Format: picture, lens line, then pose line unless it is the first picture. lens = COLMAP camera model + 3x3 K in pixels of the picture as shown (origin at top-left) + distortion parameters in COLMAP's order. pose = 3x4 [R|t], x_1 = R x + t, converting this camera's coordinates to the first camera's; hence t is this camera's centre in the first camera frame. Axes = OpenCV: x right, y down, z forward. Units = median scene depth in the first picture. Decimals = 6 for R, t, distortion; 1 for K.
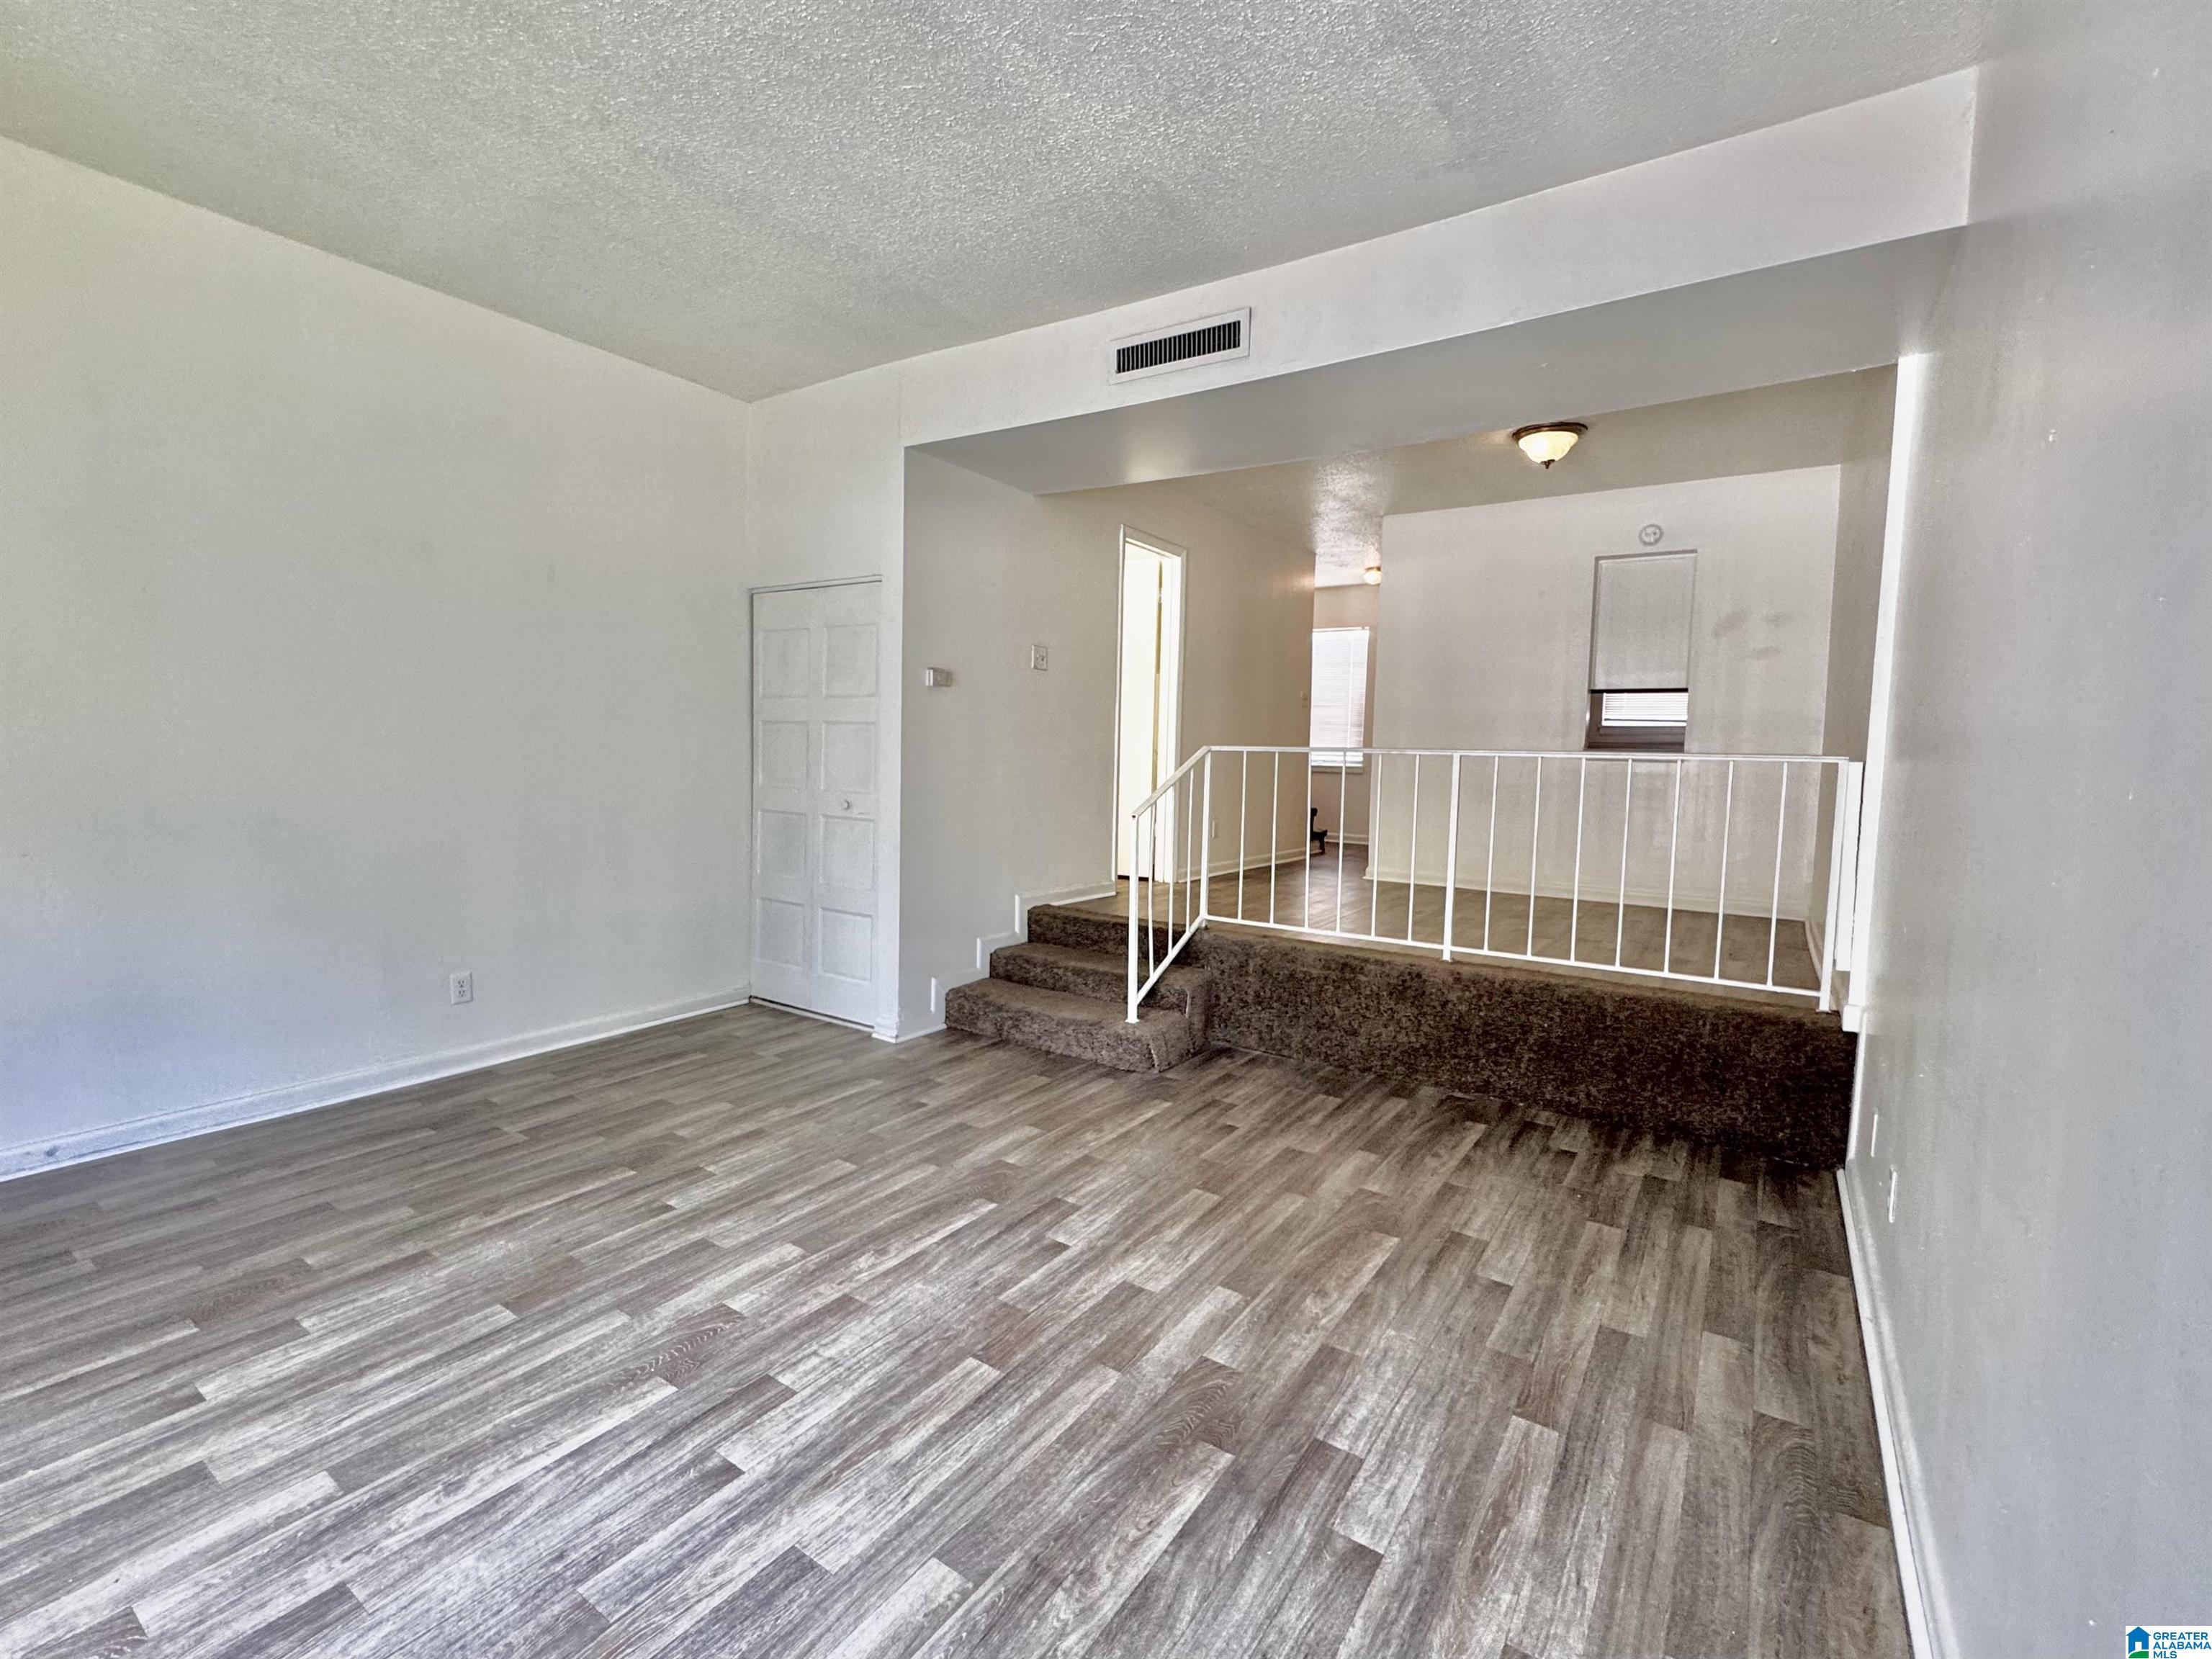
lens RADIAL K [[978.6, 0, 1089.8], [0, 978.6, 751.7], [0, 0, 1]] dist [0.000236, 0.000242]
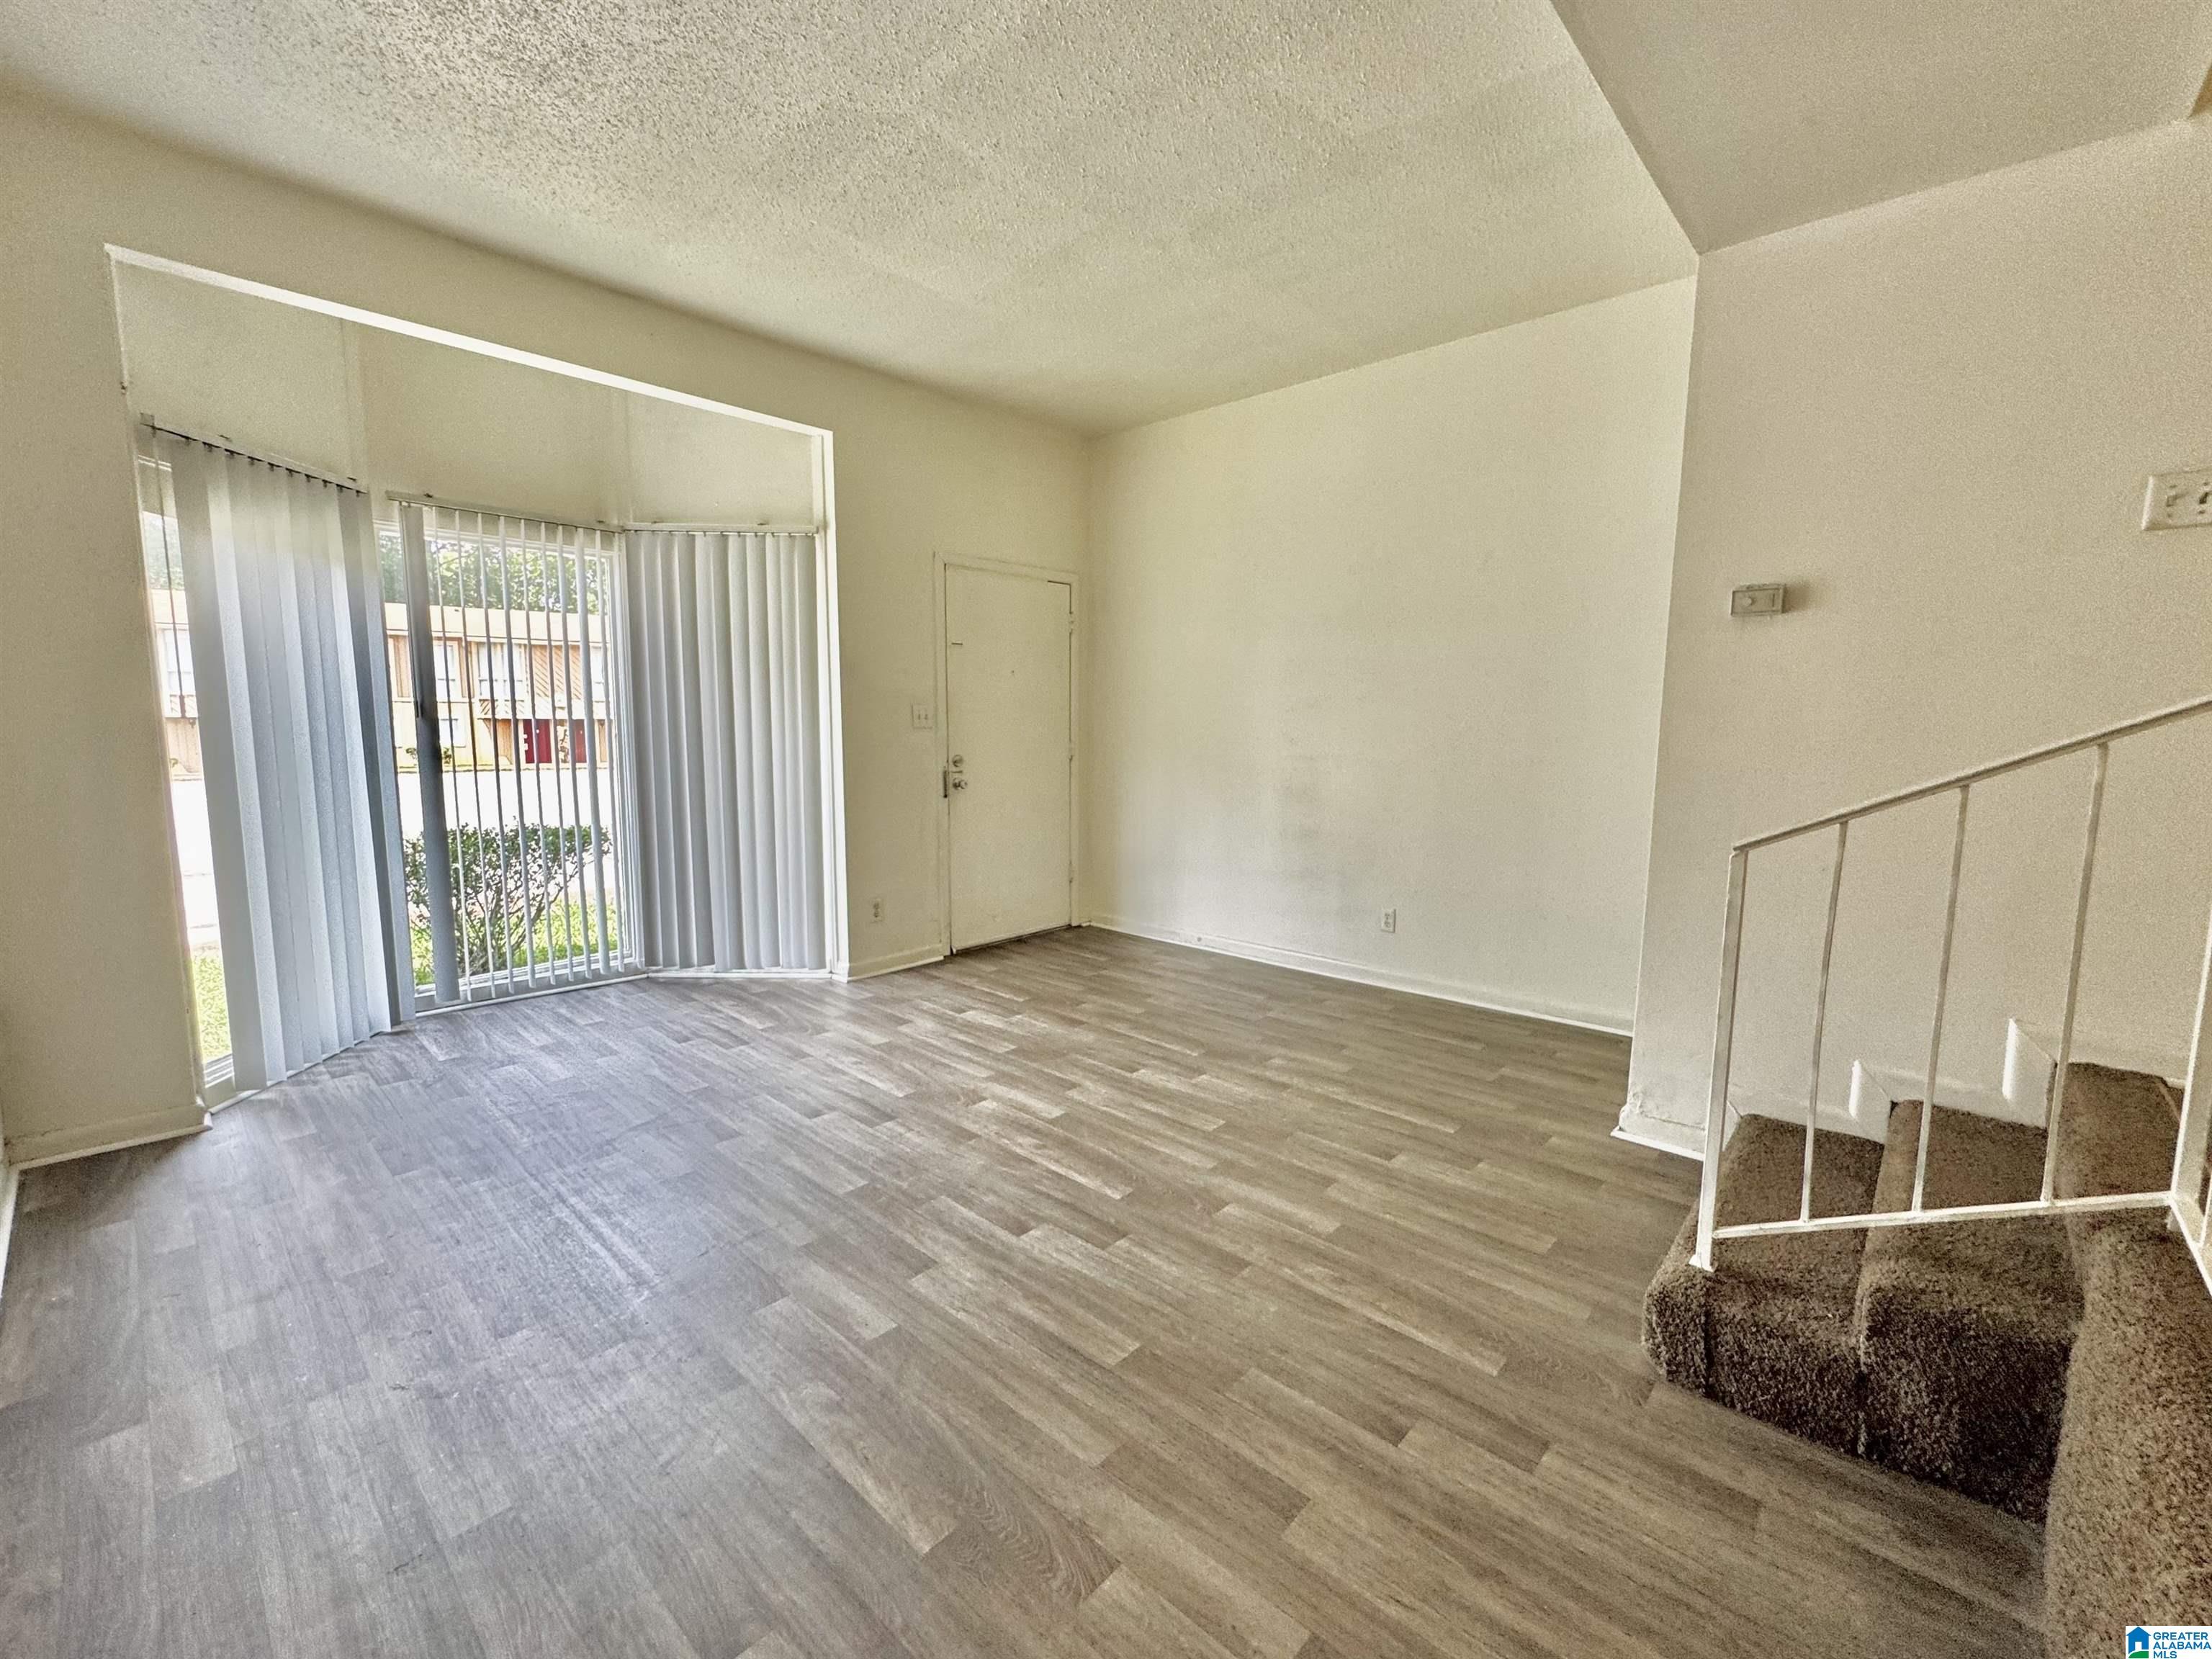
lens RADIAL K [[913.1, 0, 1106.0], [0, 913.1, 829.5], [0, 0, 1]] dist [-0.010551, -0.000036]
pose [[-0.134156, 0.094355, -0.986458, 0.833821], [-0.009783, 0.995282, 0.096530, 0.028840], [0.990912, 0.022600, -0.132600, 1.241540]]
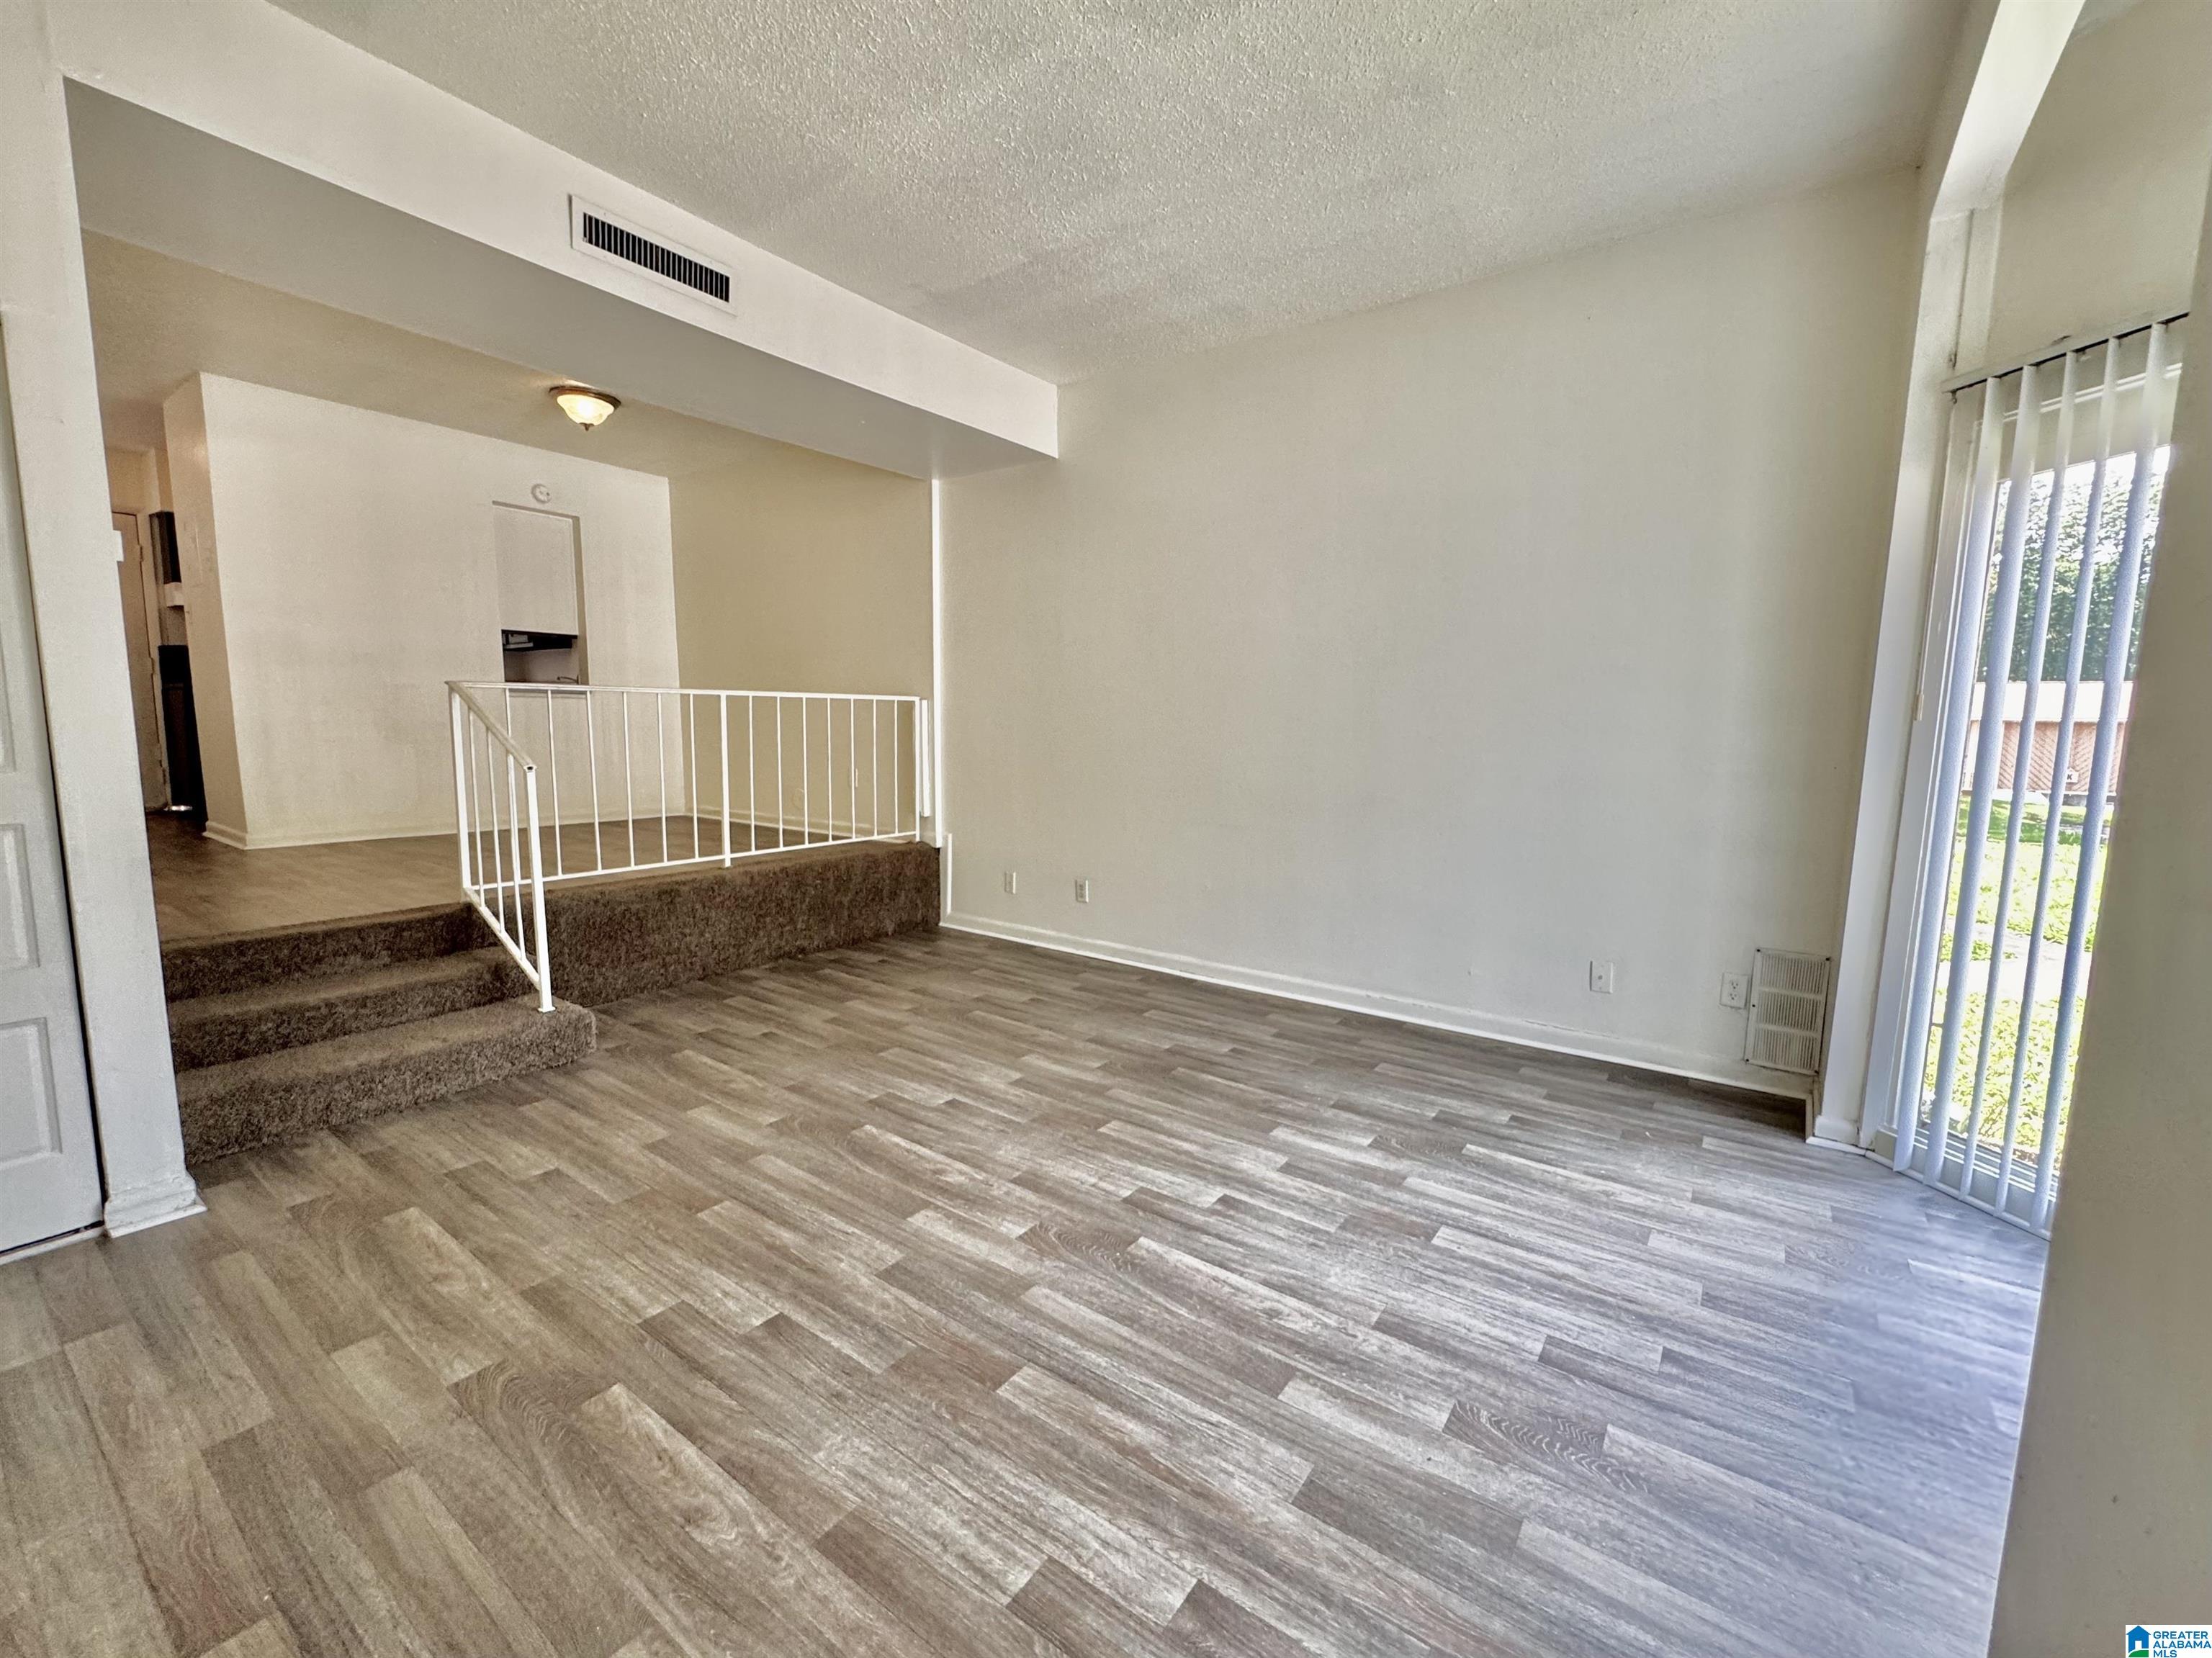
lens RADIAL K [[934.0, 0, 1106.0], [0, 934.0, 829.0], [0, 0, 1]] dist [-0.001369, -0.000556]
pose [[0.015177, -0.139786, 0.990065, -1.184910], [-0.015492, 0.990028, 0.140018, -0.000103], [-0.999765, -0.017463, 0.012860, 0.831479]]
